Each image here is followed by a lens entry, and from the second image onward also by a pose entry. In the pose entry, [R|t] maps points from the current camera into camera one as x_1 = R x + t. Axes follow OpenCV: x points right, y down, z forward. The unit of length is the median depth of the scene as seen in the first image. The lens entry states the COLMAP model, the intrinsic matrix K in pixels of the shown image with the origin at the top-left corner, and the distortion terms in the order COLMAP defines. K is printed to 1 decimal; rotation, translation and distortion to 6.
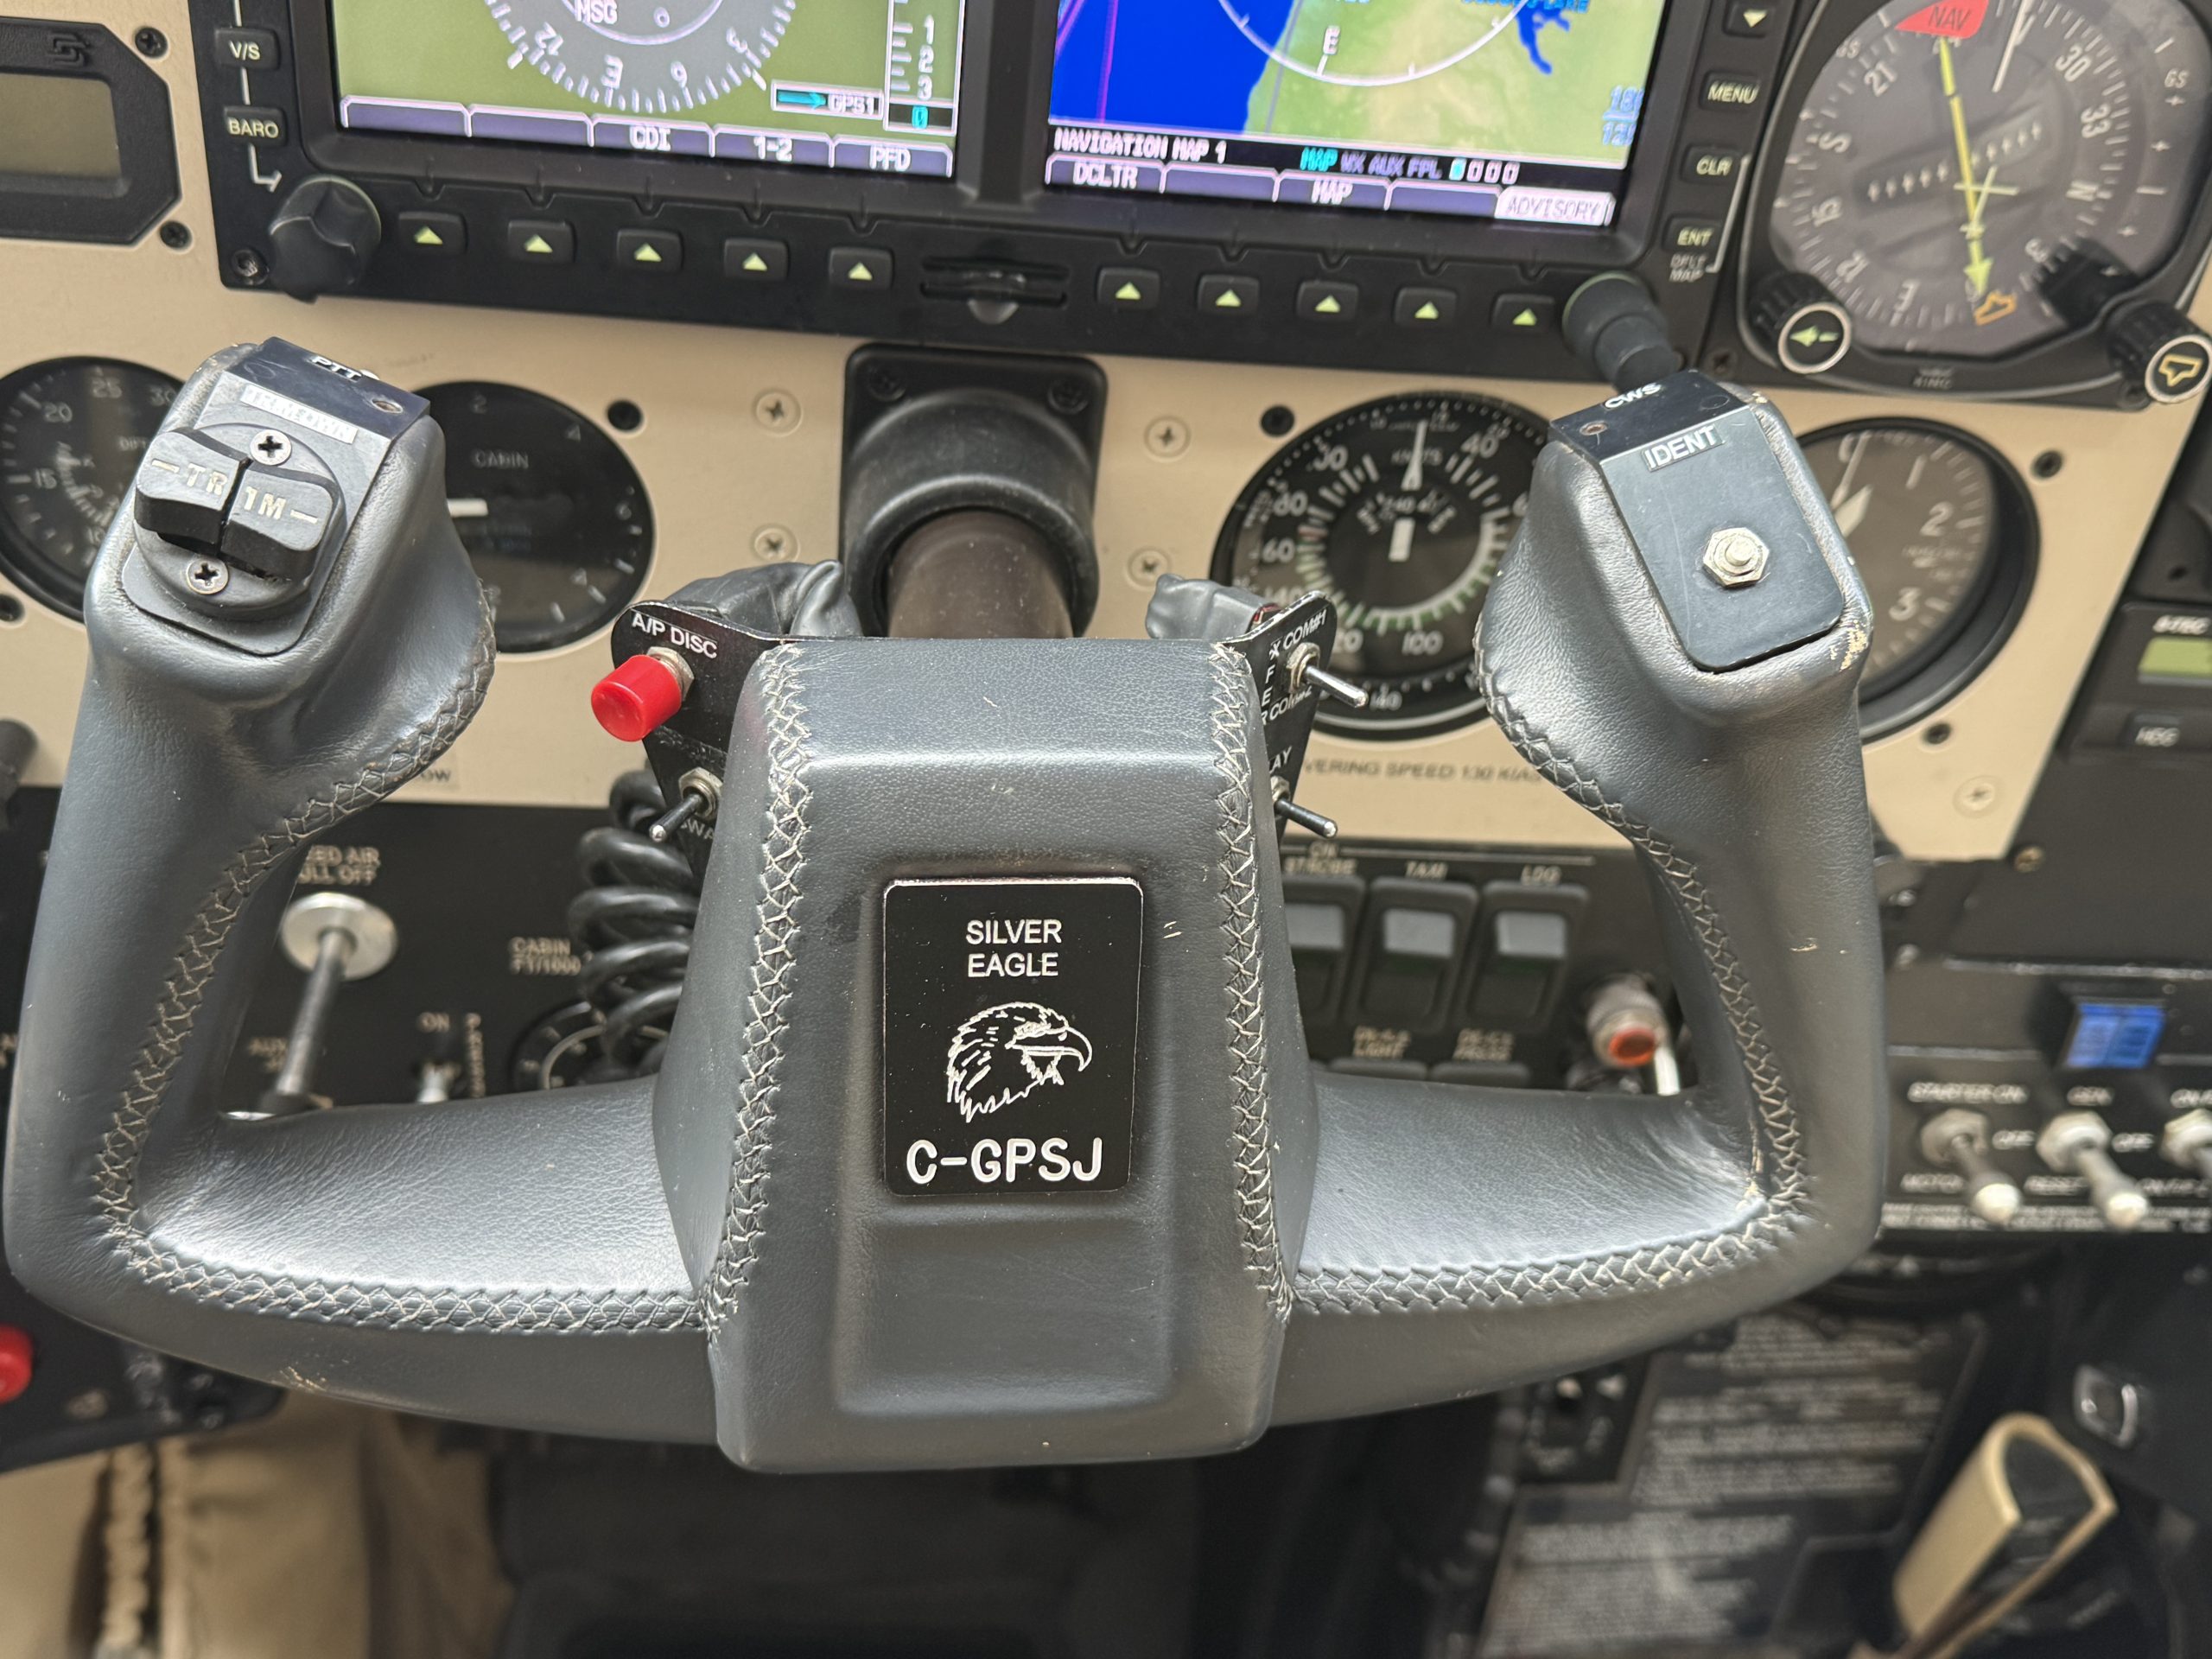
lens RADIAL K [[2219.4, 0, 1103.6], [0, 2219.4, 841.3], [0, 0, 1]] dist [0.159378, -0.330363]
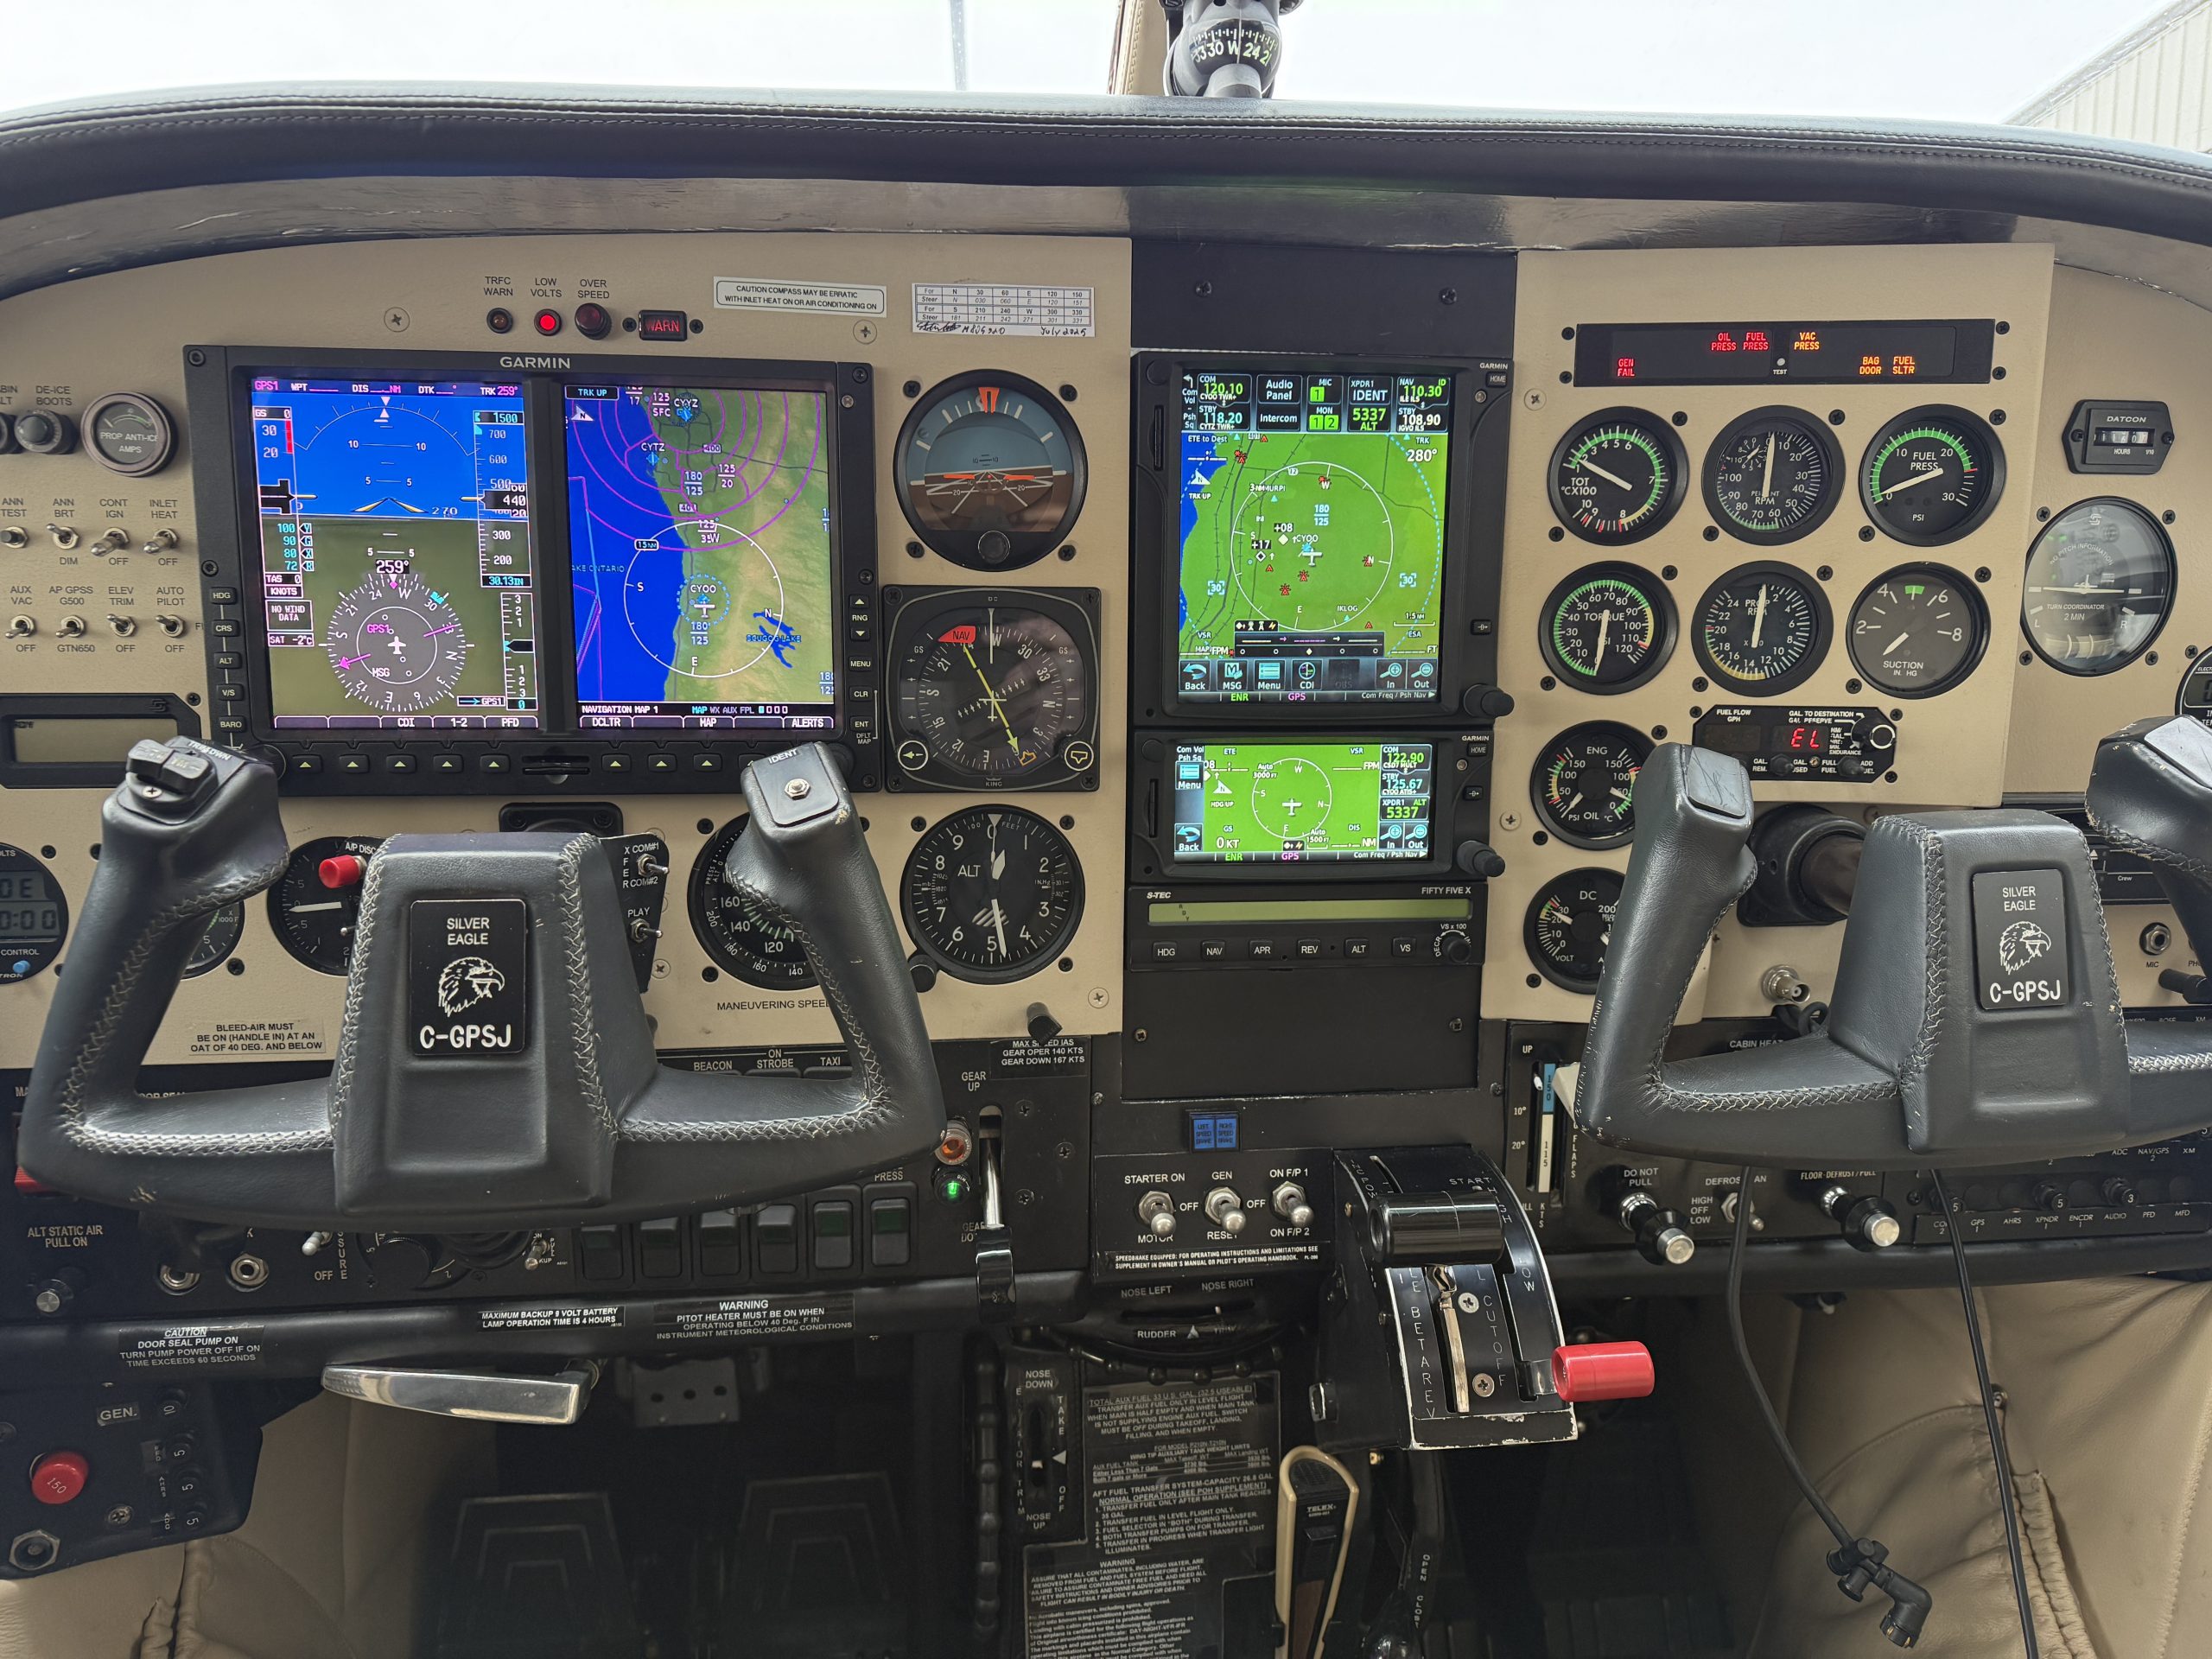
lens RADIAL K [[1578.2, 0, 1115.9], [0, 1578.2, 836.3], [0, 0, 1]] dist [0.016811, -0.024774]
pose [[0.994074, -0.103735, 0.032485, 0.478270], [0.107339, 0.889566, -0.444017, 0.617869], [0.017163, 0.444873, 0.895429, -0.431315]]
